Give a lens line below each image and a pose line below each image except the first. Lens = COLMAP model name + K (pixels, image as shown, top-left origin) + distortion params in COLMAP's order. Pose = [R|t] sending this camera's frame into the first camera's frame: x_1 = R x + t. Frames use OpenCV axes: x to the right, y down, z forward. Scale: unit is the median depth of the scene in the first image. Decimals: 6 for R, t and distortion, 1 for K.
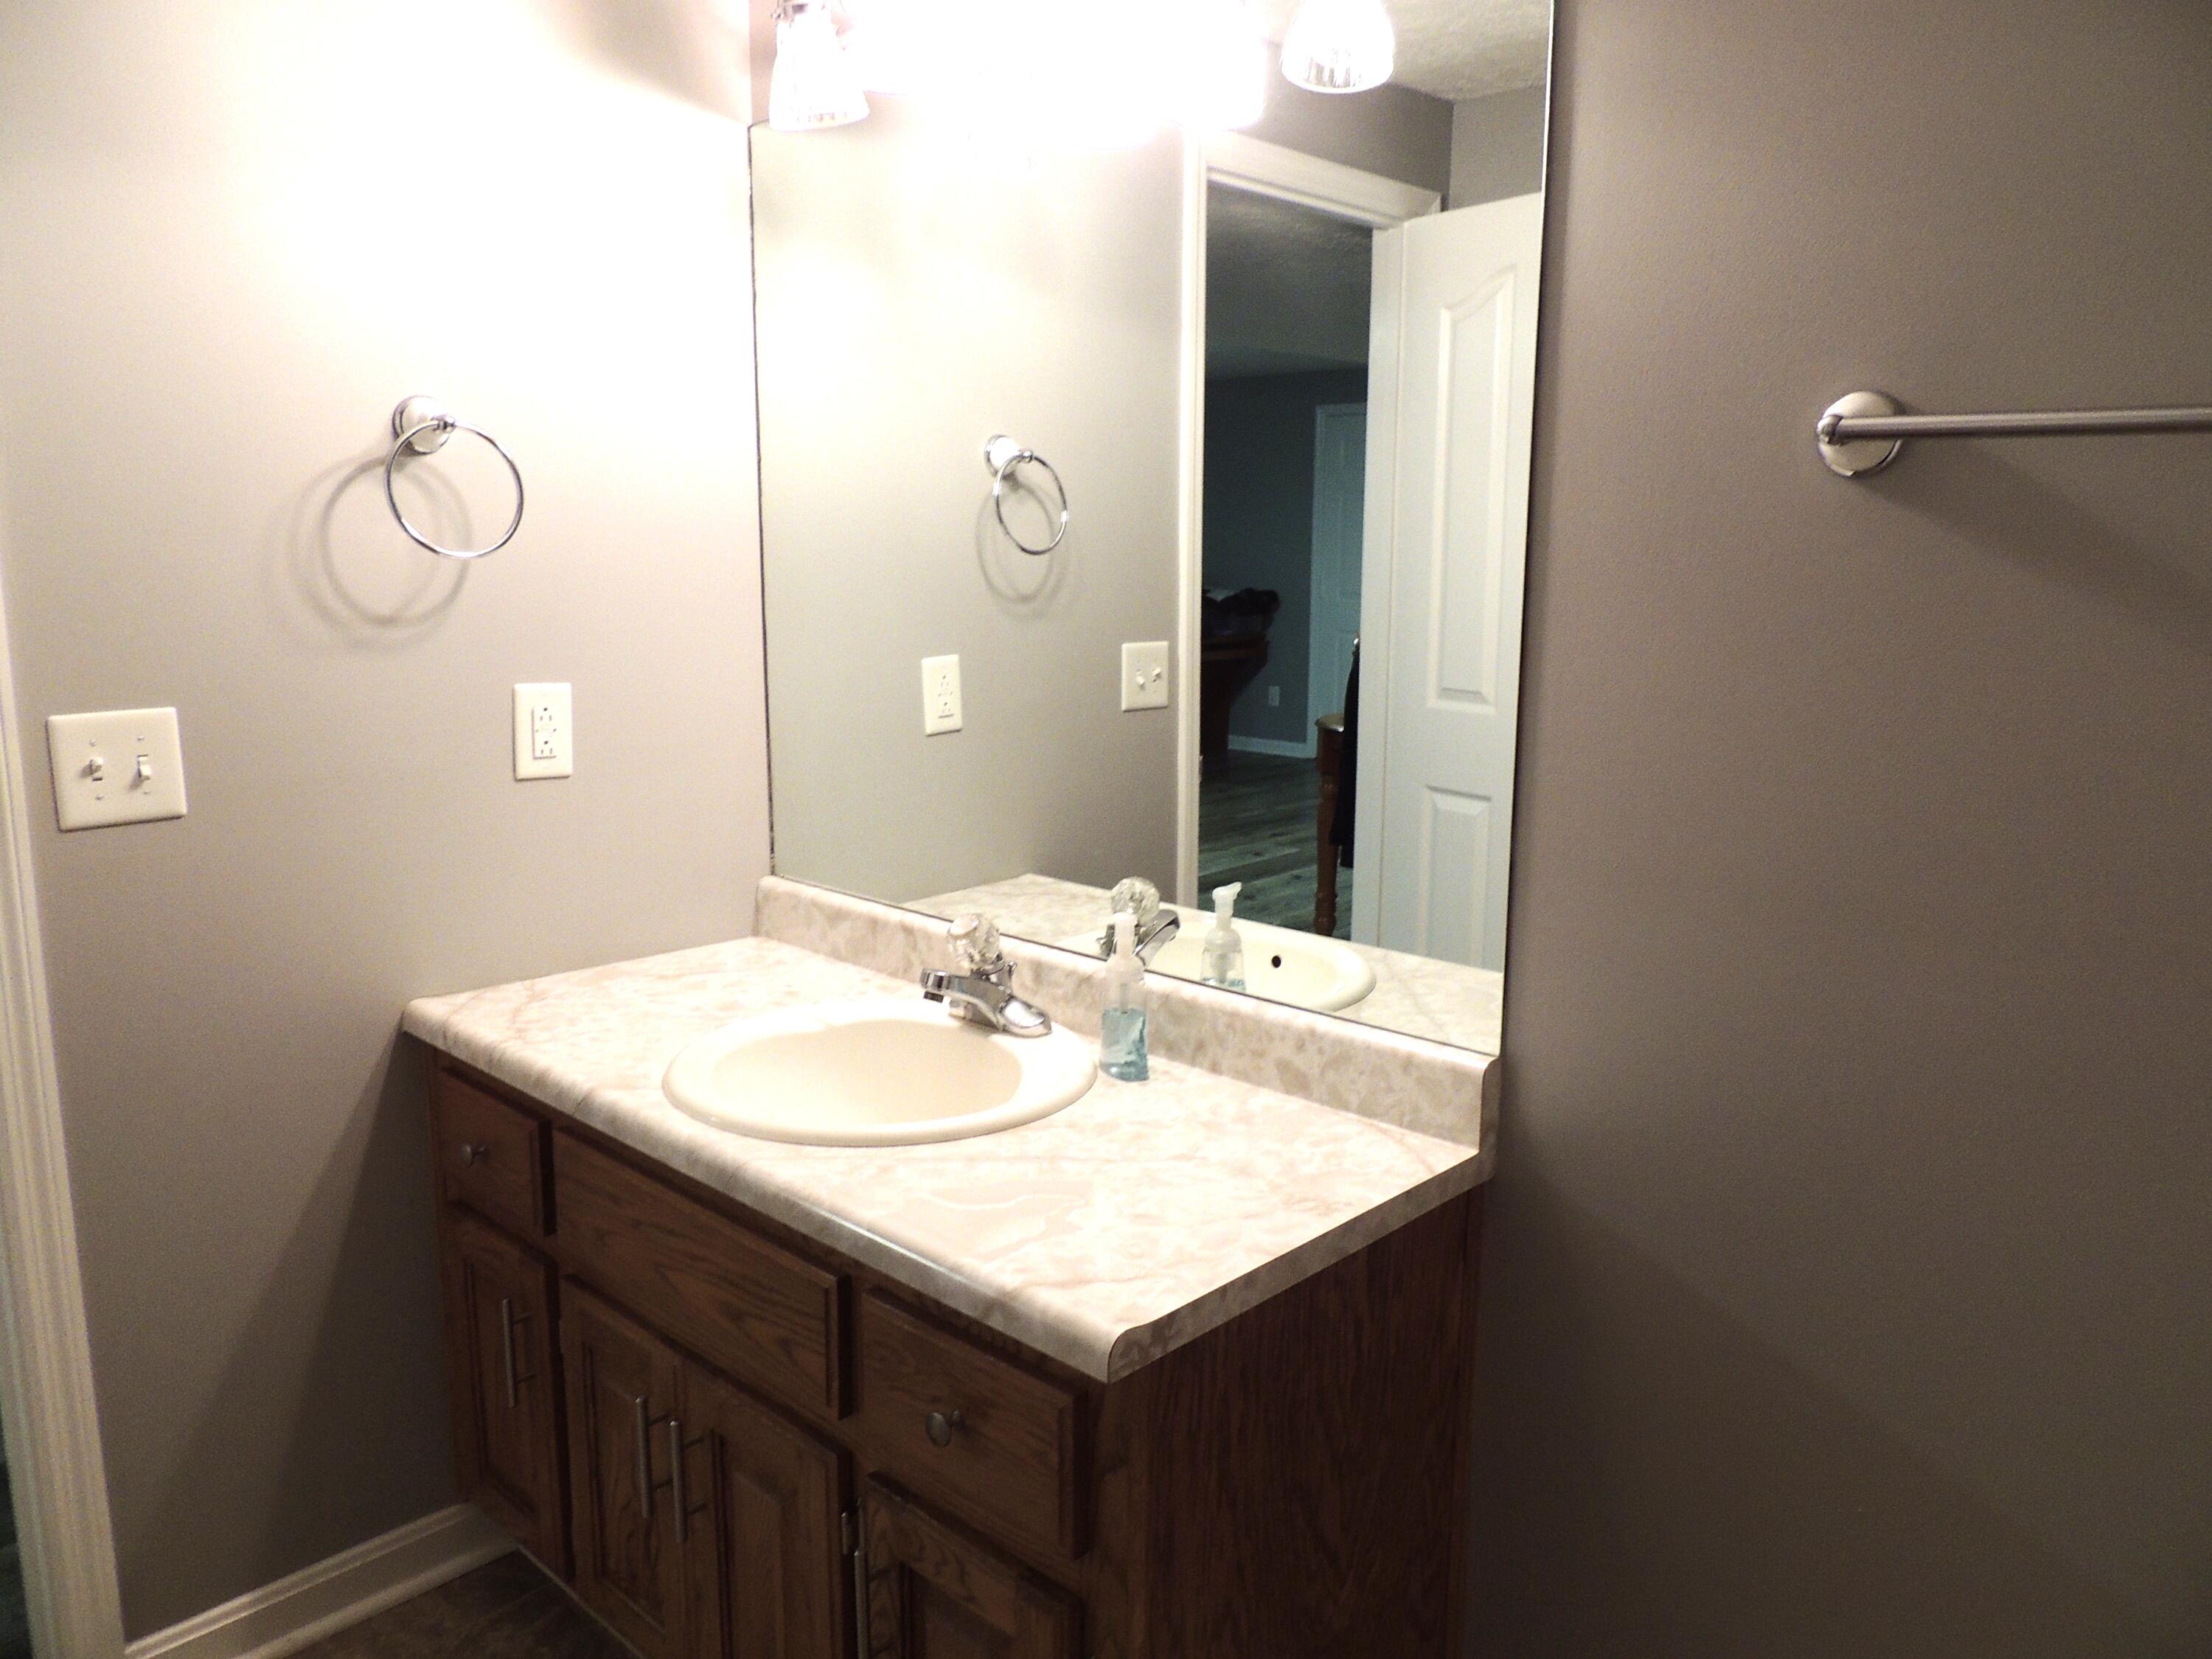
lens RADIAL K [[1566.5, 0, 1103.7], [0, 1566.5, 822.4], [0, 0, 1]] dist [-0.005840, -0.005797]
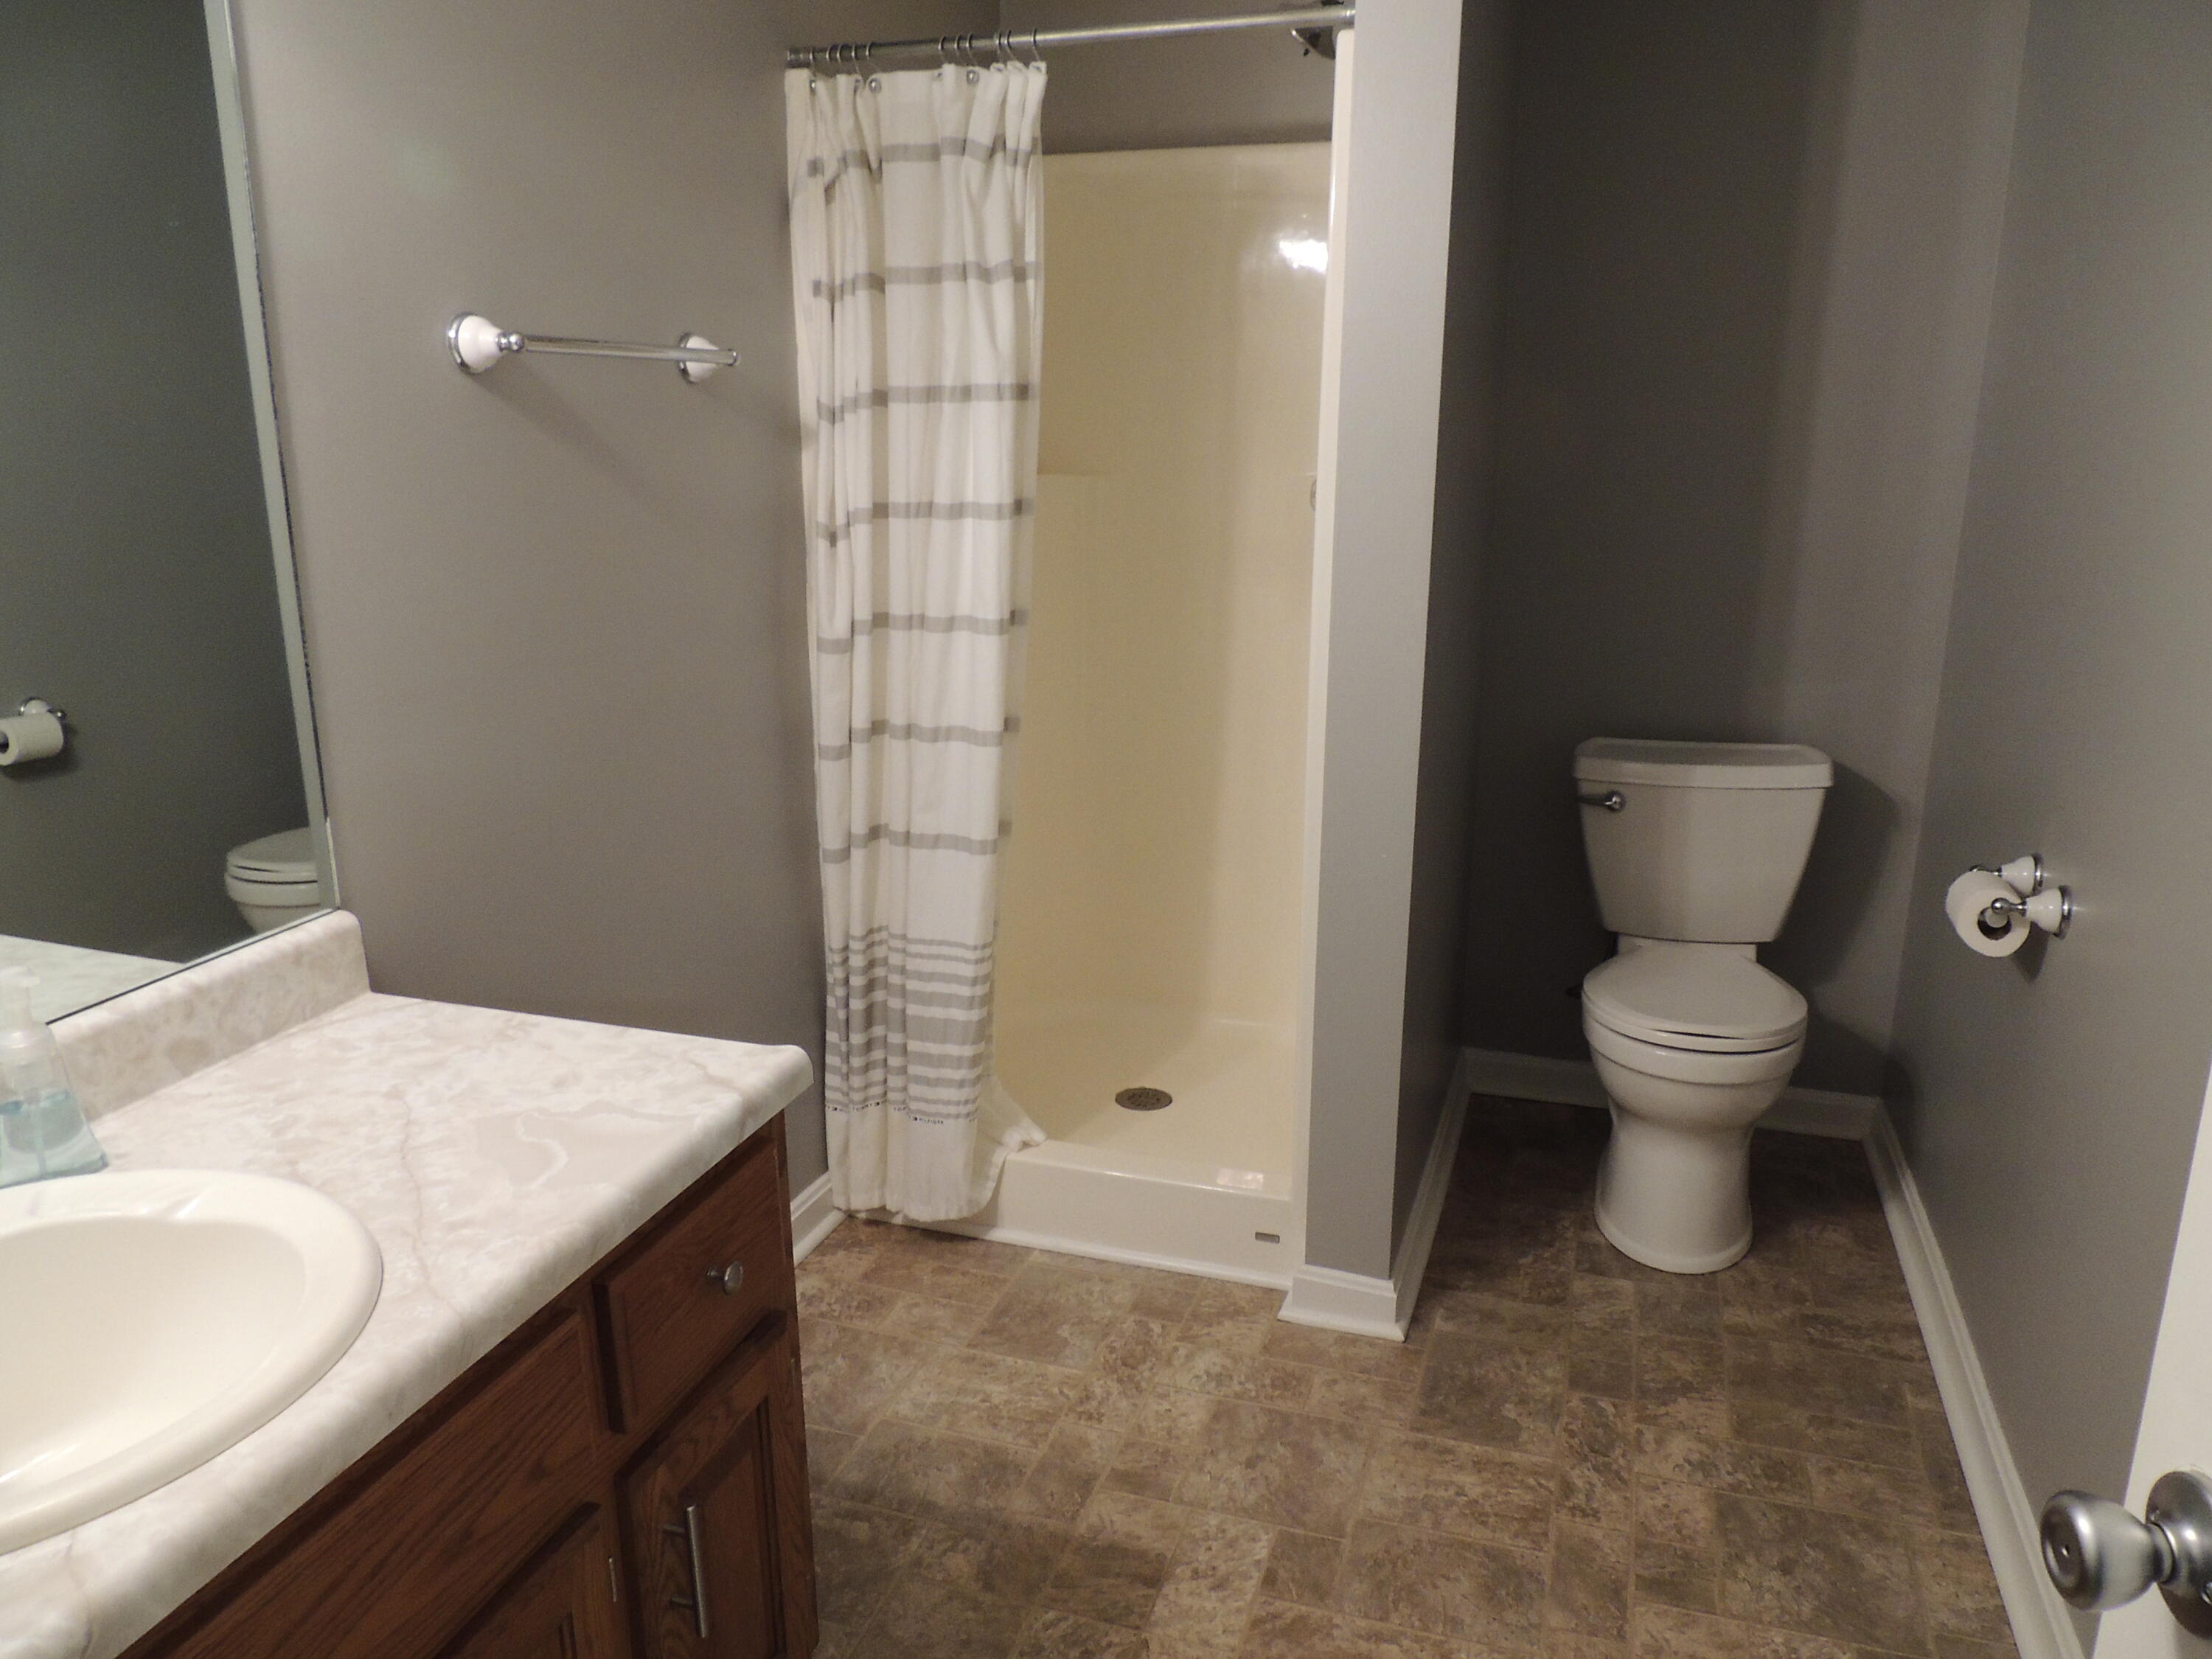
lens RADIAL K [[1566.5, 0, 1104.8], [0, 1566.5, 827.8], [0, 0, 1]] dist [-0.005840, -0.005797]
pose [[-0.430226, -0.232447, 0.872281, -0.896244], [0.156804, 0.932347, 0.325793, -0.169447], [-0.888999, 0.276941, -0.364671, 0.907304]]
